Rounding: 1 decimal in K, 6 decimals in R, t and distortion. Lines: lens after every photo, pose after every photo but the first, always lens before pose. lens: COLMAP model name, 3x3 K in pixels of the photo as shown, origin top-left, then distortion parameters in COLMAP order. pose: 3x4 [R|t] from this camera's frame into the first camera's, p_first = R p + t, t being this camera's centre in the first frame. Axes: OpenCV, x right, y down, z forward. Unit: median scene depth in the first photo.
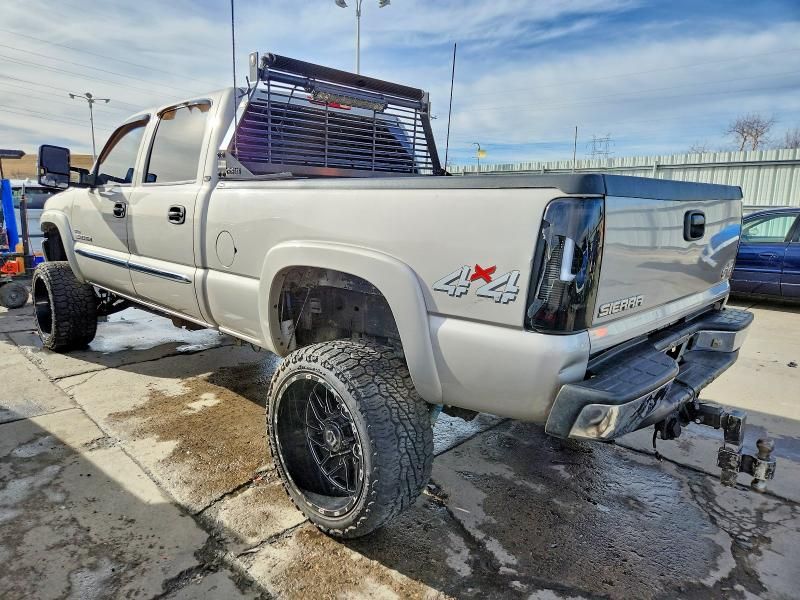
lens RADIAL K [[517.5, 0, 400.0], [0, 517.5, 300.0], [0, 0, 1]] dist [-0.001073, -0.000146]
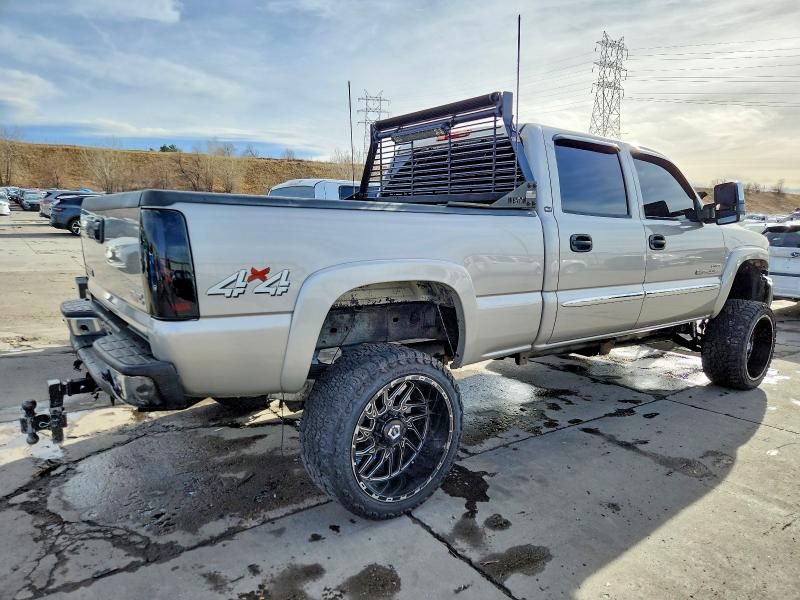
lens RADIAL K [[517.5, 0, 400.0], [0, 517.5, 300.0], [0, 0, 1]] dist [-0.001073, -0.000146]
pose [[-0.118554, 0.135338, -0.983681, 1.393725], [-0.208800, 0.965119, 0.157949, -0.270724], [0.970746, 0.224118, -0.086160, 1.491111]]
